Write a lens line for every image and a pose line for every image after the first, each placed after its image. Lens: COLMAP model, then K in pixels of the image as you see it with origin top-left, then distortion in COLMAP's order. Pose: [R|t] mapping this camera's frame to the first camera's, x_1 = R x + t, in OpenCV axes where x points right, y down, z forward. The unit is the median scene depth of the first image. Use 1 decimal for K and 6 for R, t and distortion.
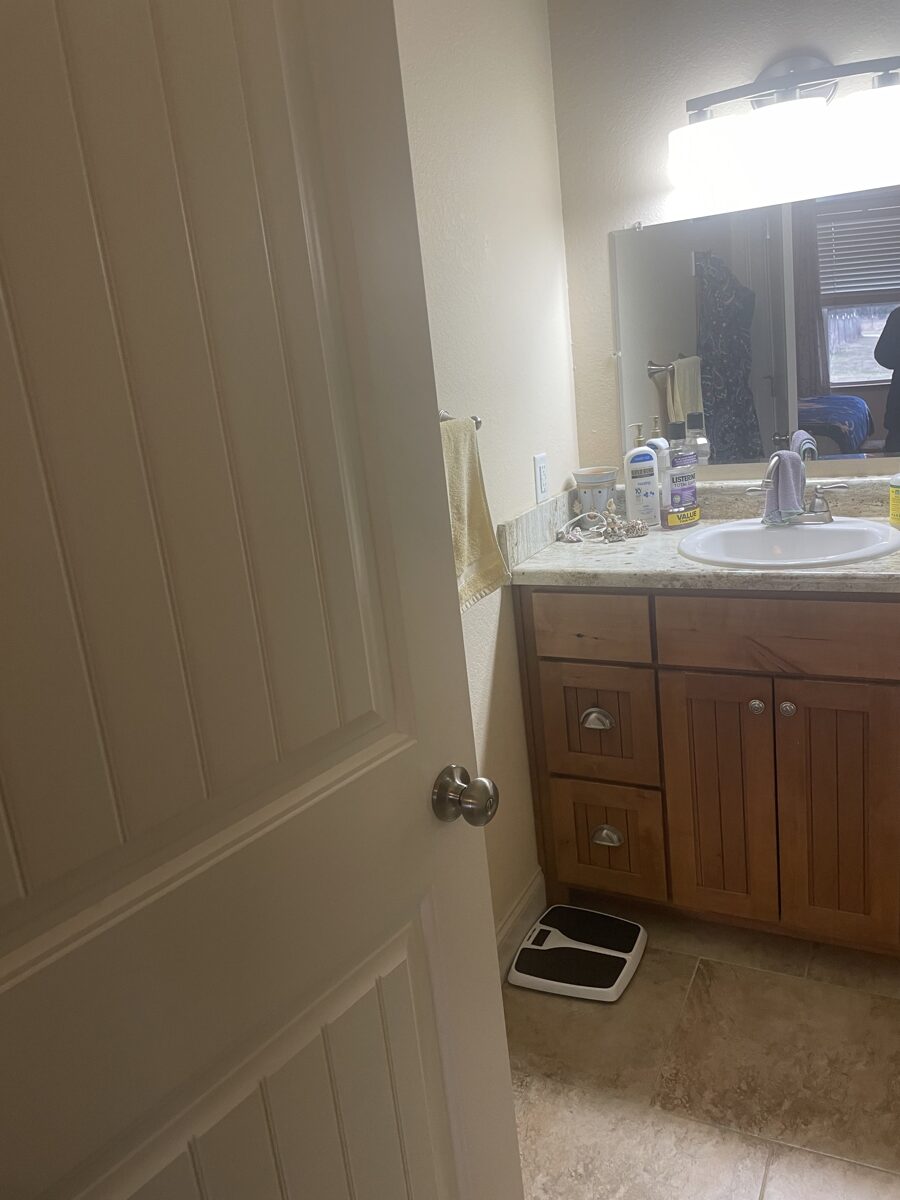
lens RADIAL K [[895.7, 0, 446.7], [0, 895.7, 591.6], [0, 0, 1]] dist [0.076847, -0.110615]
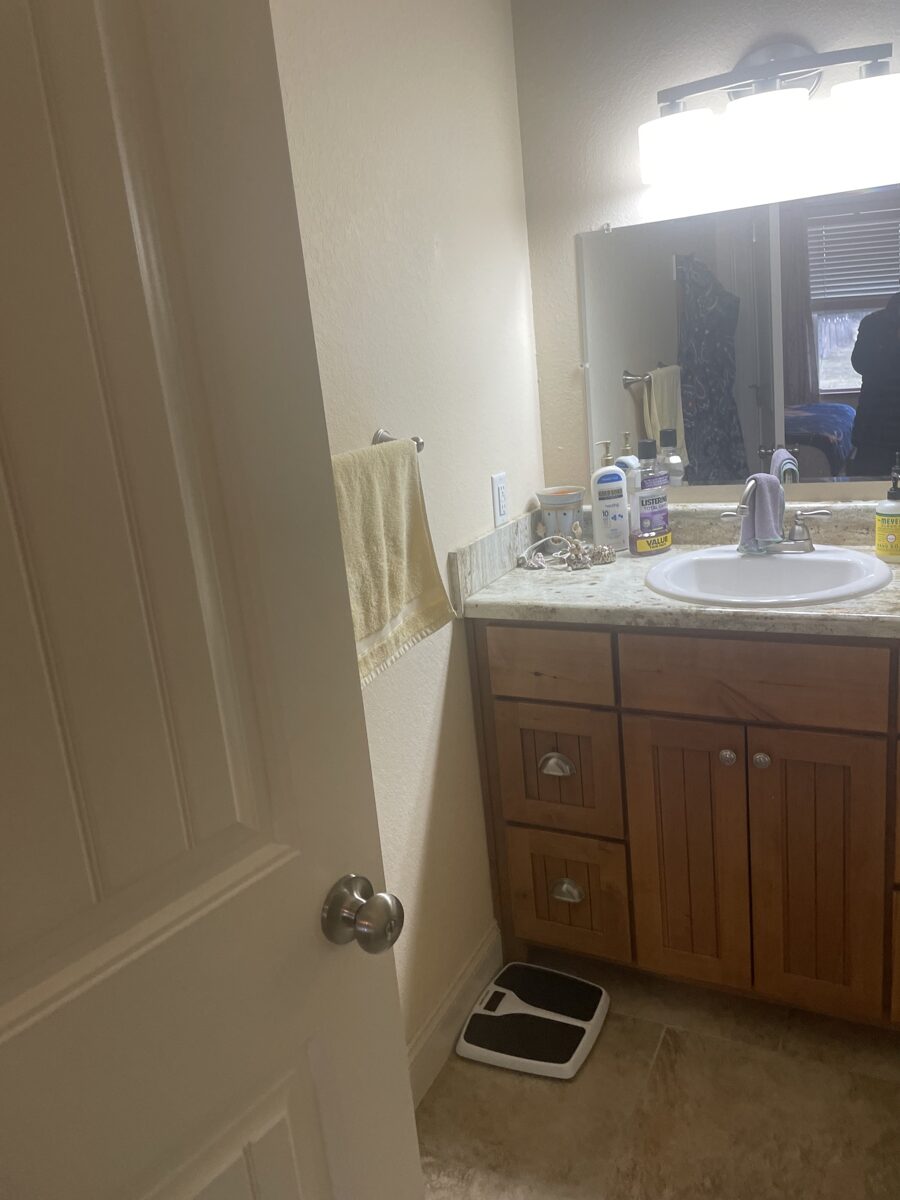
lens RADIAL K [[895.7, 0, 446.7], [0, 895.7, 591.6], [0, 0, 1]] dist [0.076847, -0.110615]
pose [[0.999938, 0.007079, 0.008591, 0.046129], [-0.007084, 0.999975, 0.000535, -0.034171], [-0.008587, -0.000596, 0.999963, 0.084015]]
